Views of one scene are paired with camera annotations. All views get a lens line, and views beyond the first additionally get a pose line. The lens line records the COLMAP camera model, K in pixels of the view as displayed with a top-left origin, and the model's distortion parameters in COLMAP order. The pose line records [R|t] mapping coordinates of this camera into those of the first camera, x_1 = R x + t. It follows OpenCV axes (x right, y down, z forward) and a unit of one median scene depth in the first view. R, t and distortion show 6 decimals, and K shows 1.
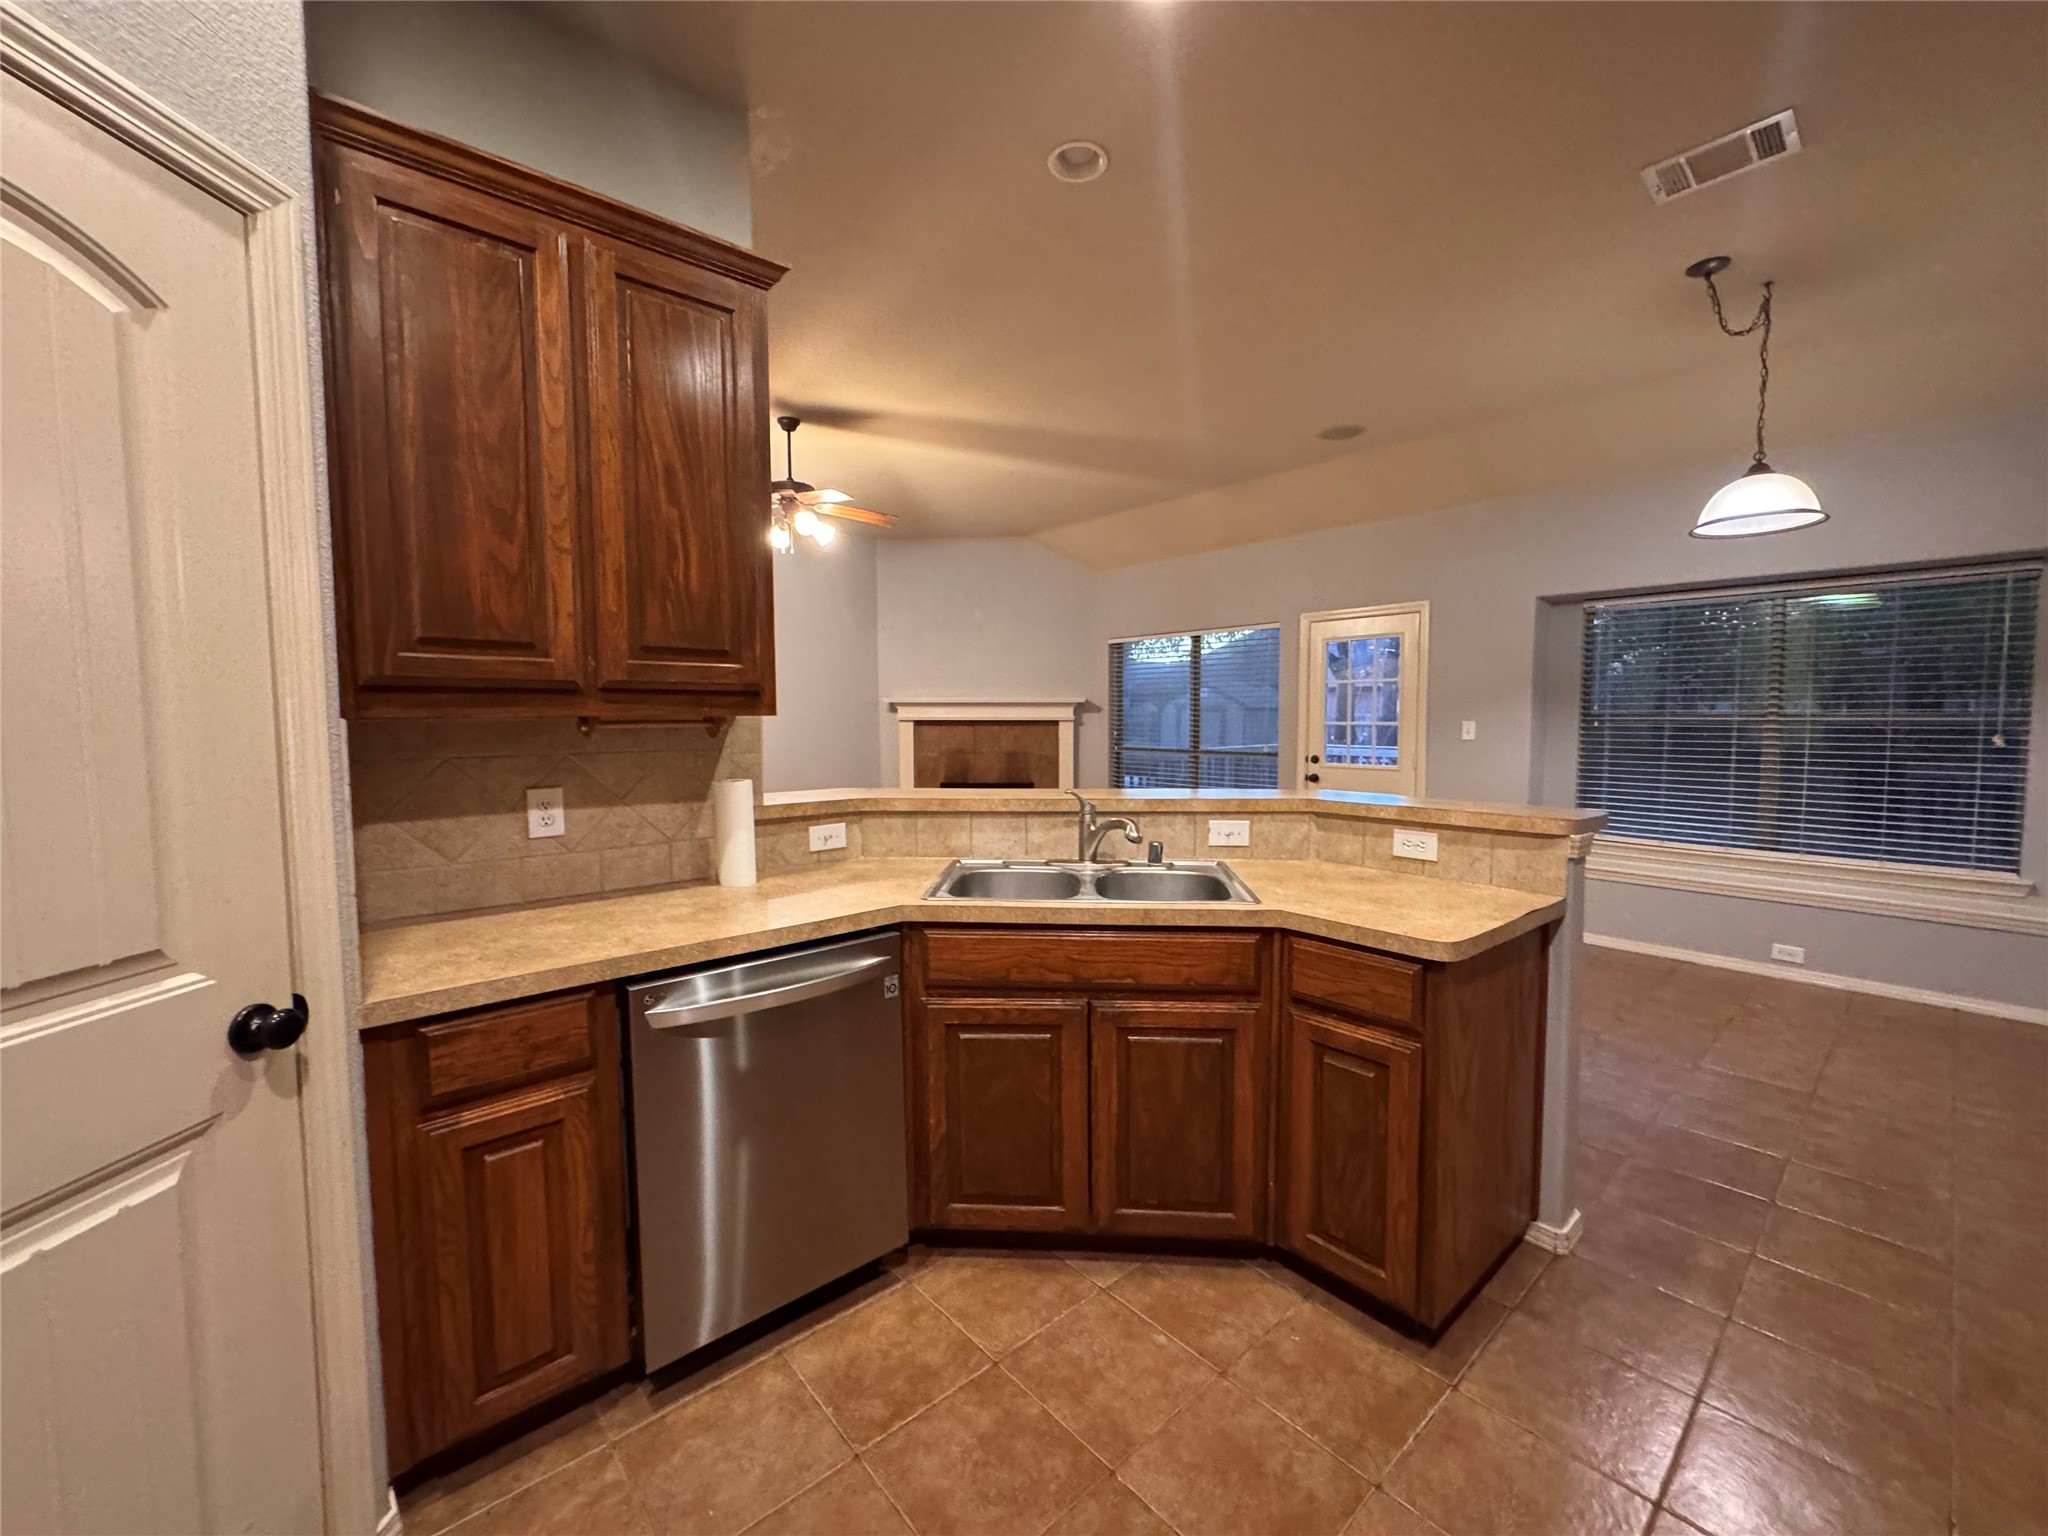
lens RADIAL K [[818.1, 0, 1021.1], [0, 818.1, 764.9], [0, 0, 1]] dist [-0.004351, 0.001015]
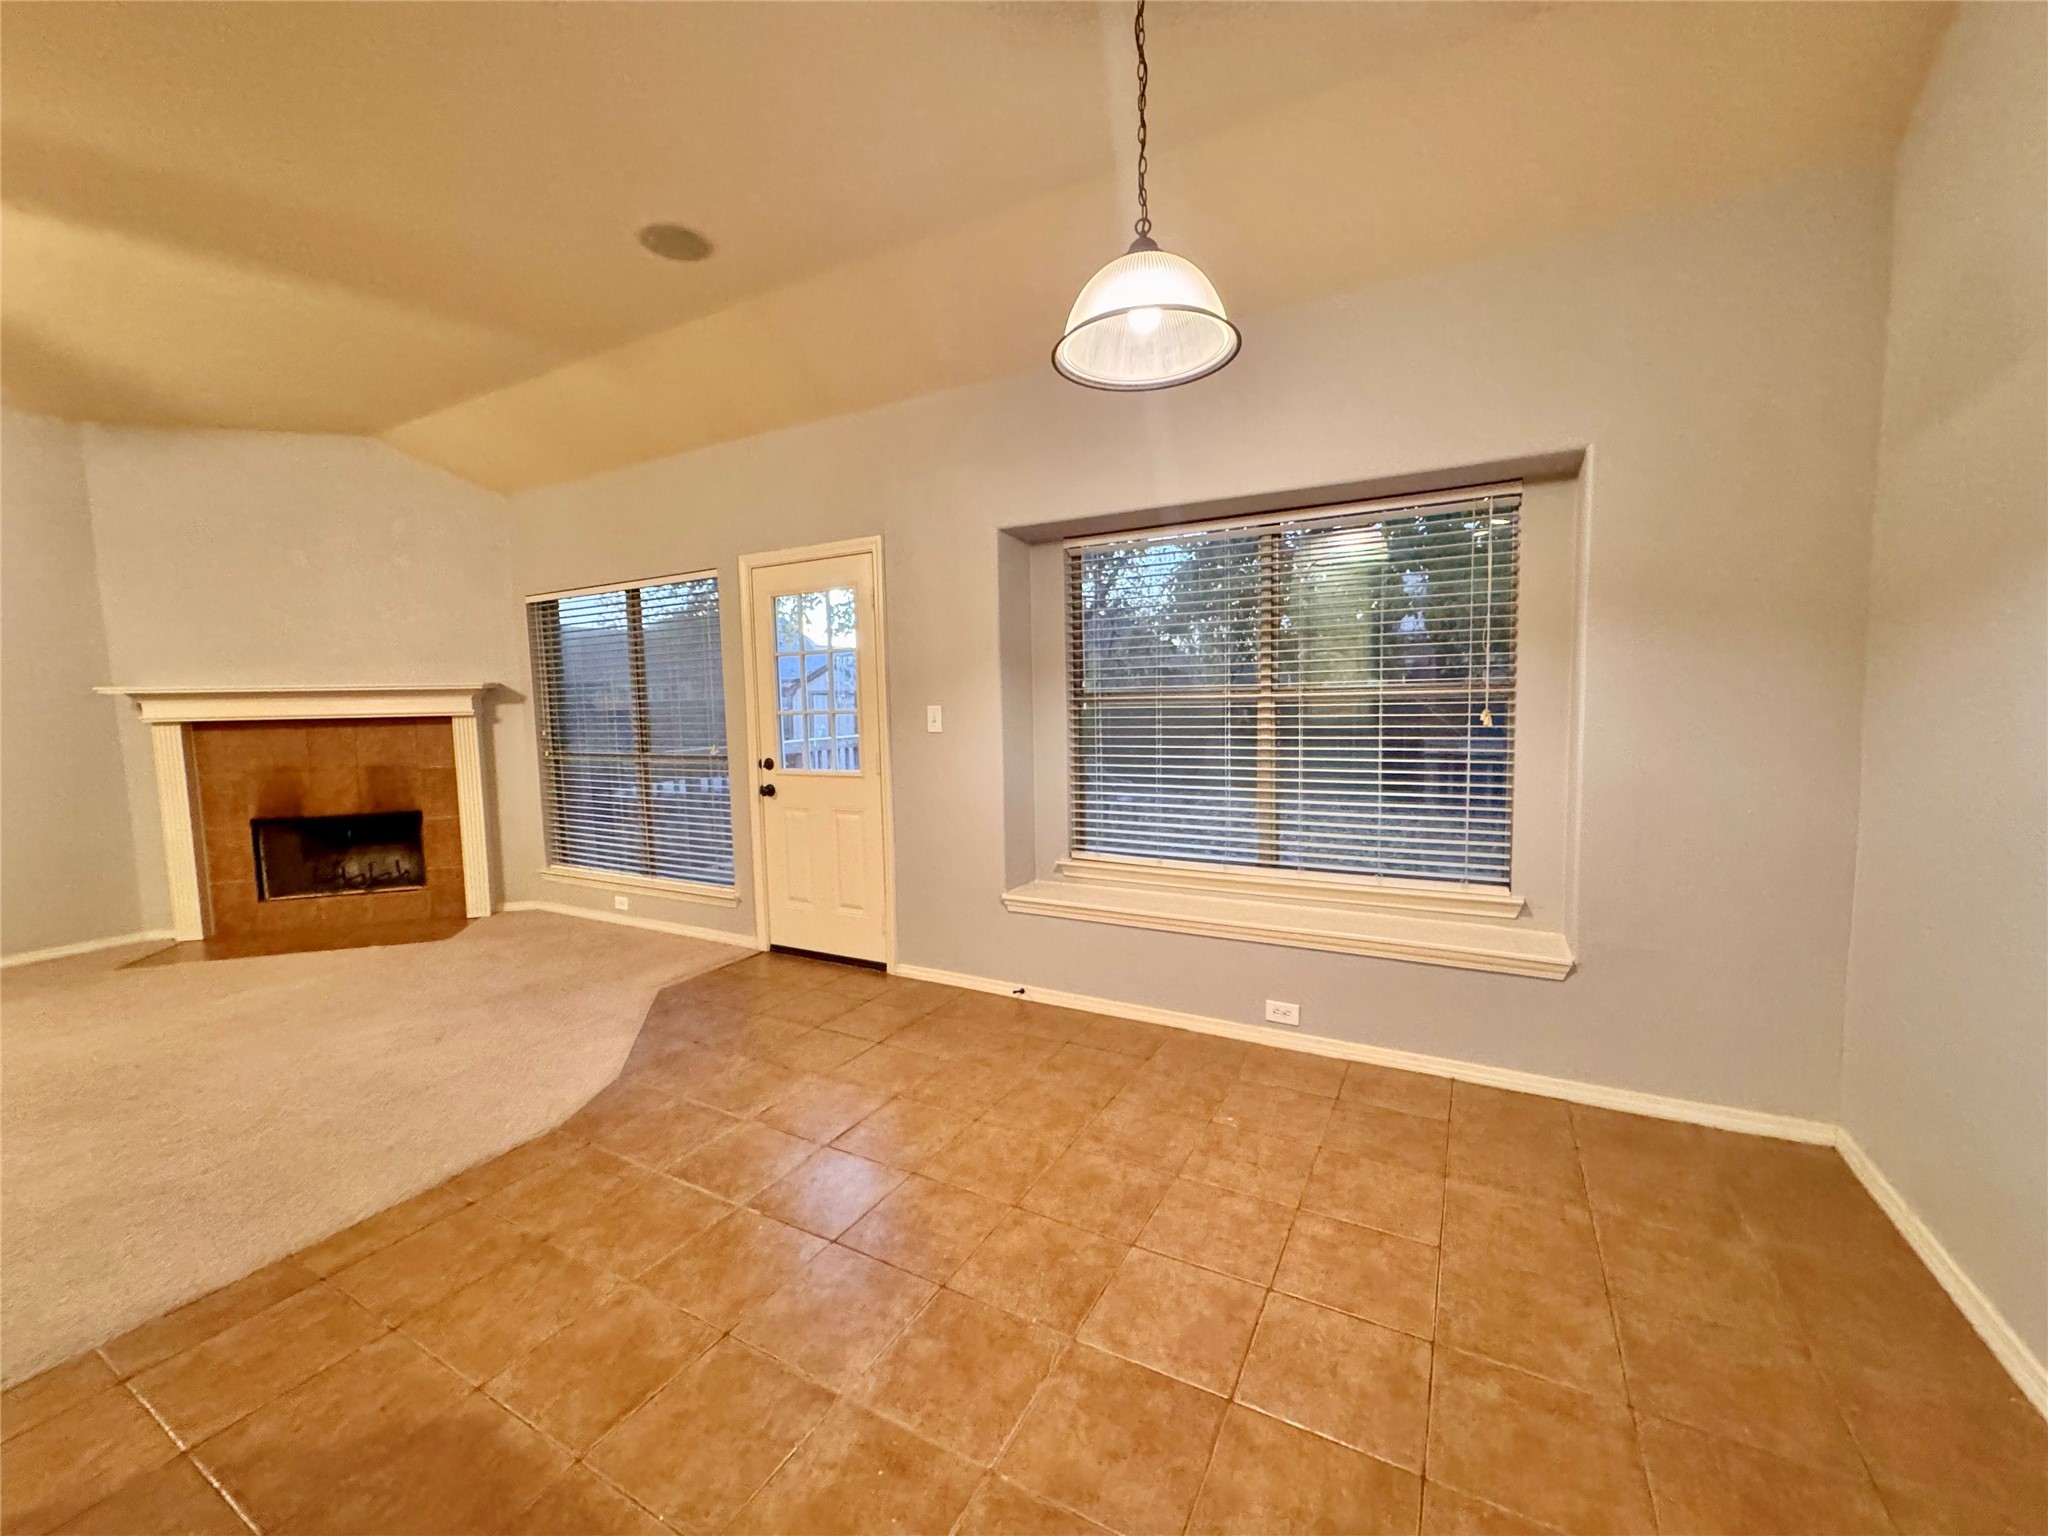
lens RADIAL K [[818.1, 0, 1024.5], [0, 818.1, 766.3], [0, 0, 1]] dist [-0.004351, 0.001015]
pose [[0.939996, -0.047887, 0.337808, 0.839391], [0.041522, 0.998798, 0.026047, -0.036415], [-0.338649, -0.010458, 0.940855, 0.670597]]
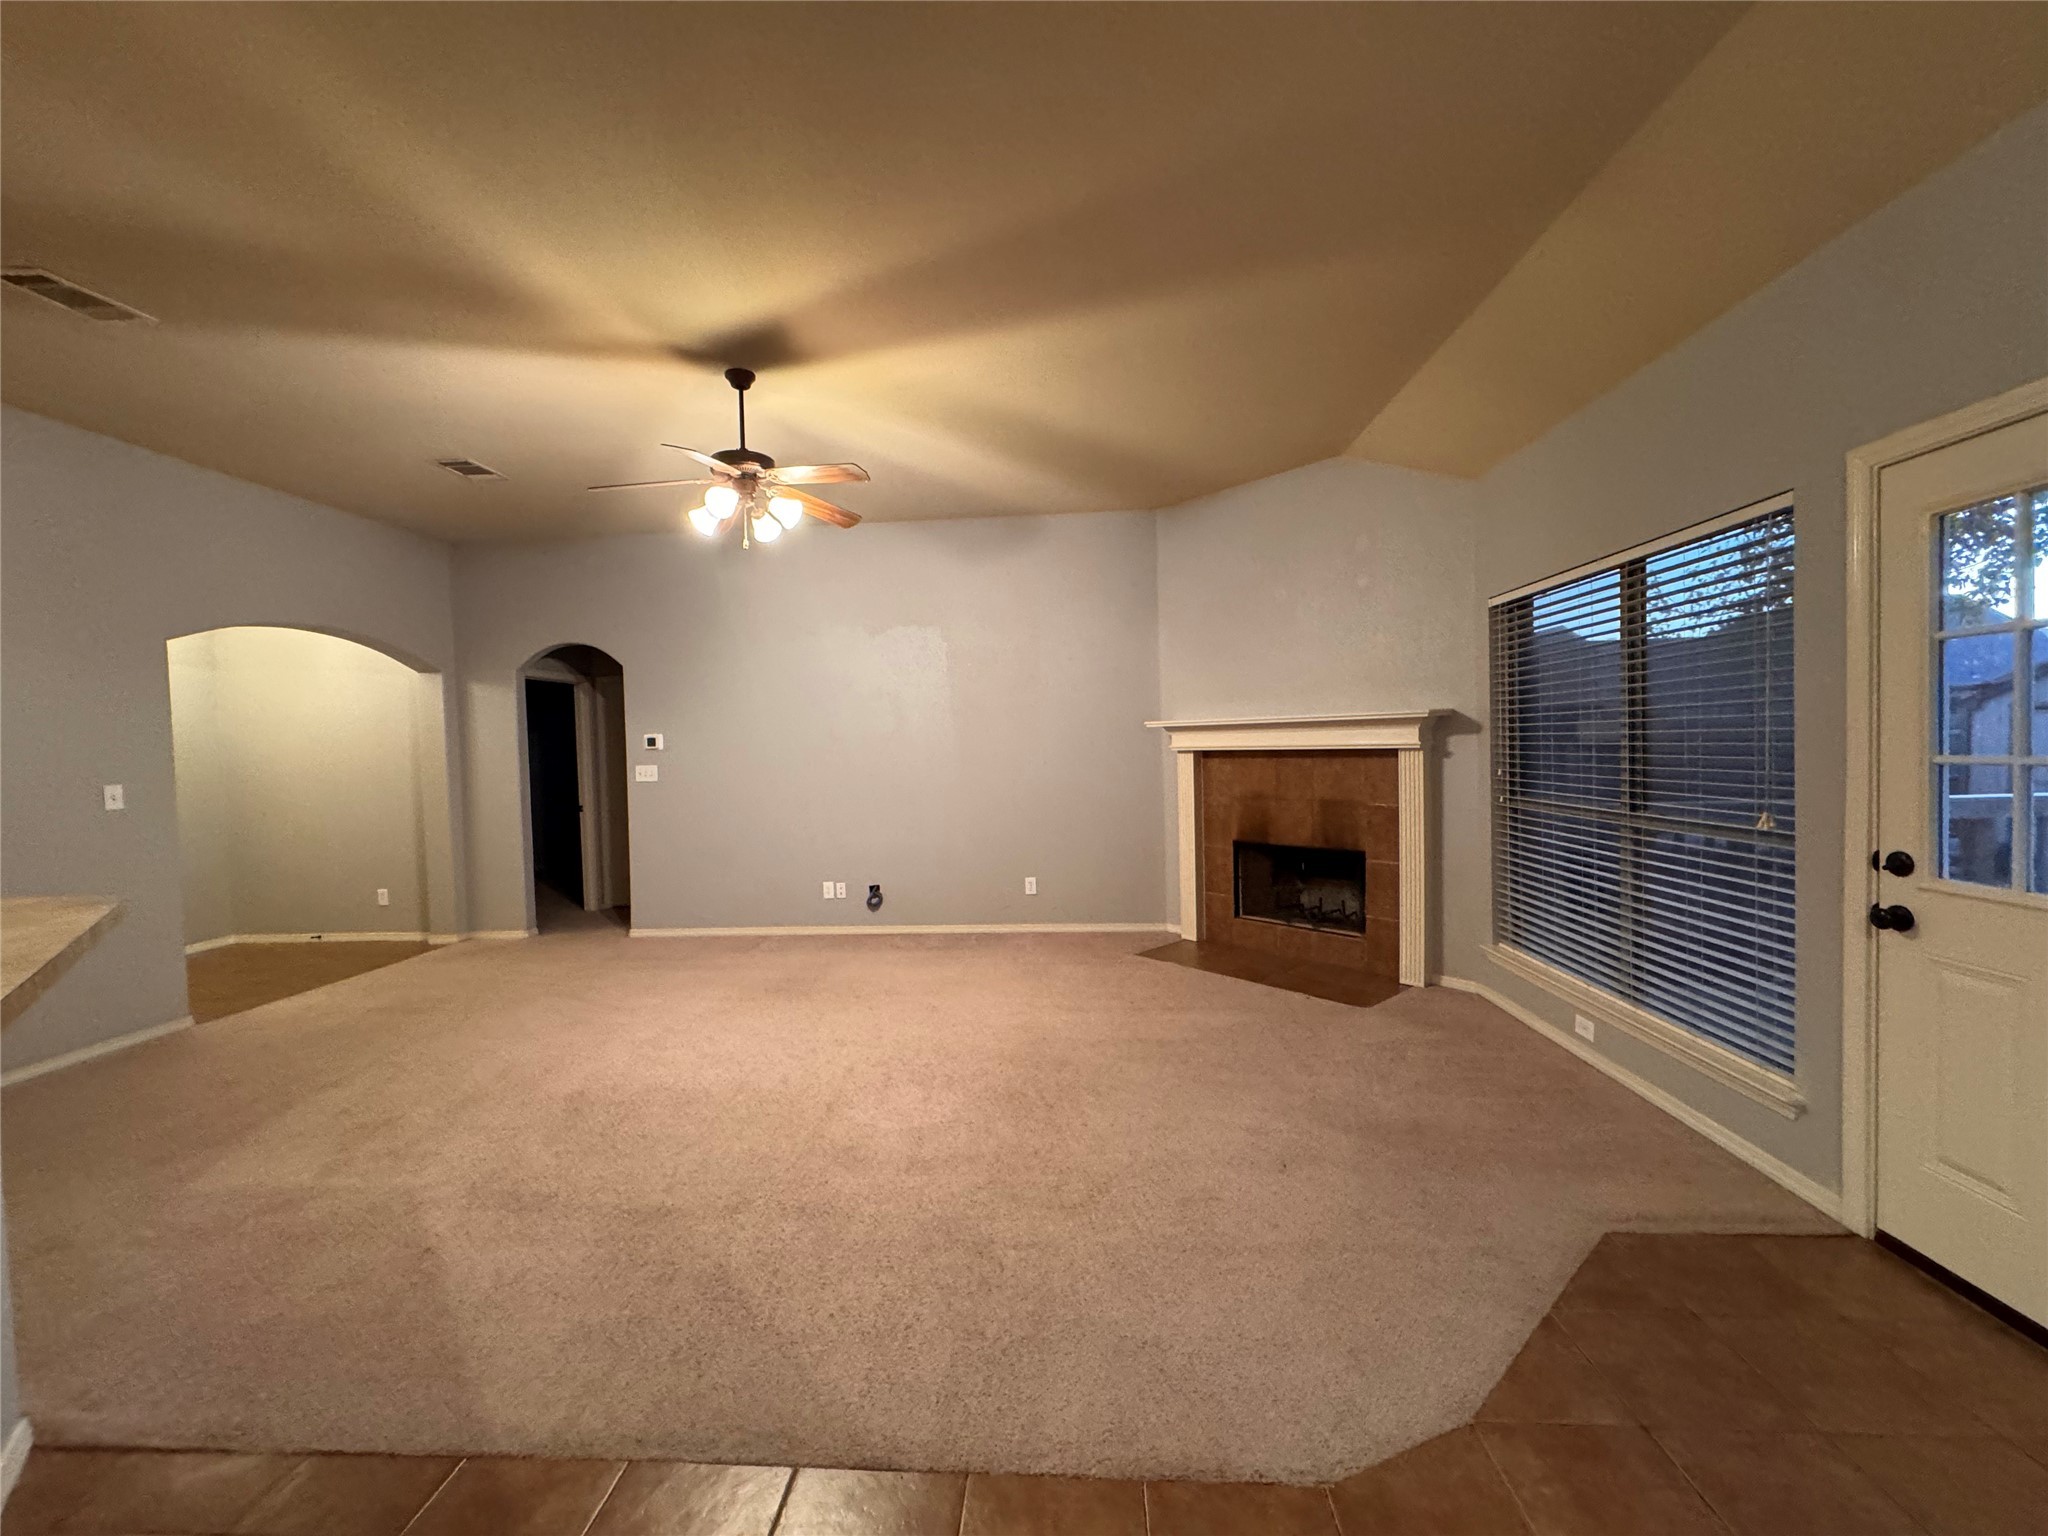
lens RADIAL K [[818.1, 0, 1021.3], [0, 818.1, 766.5], [0, 0, 1]] dist [-0.004351, 0.001015]
pose [[0.704339, 0.004026, -0.709852, 0.875702], [-0.019668, 0.999711, -0.013845, -0.091512], [0.709591, 0.023713, 0.704215, 1.278315]]
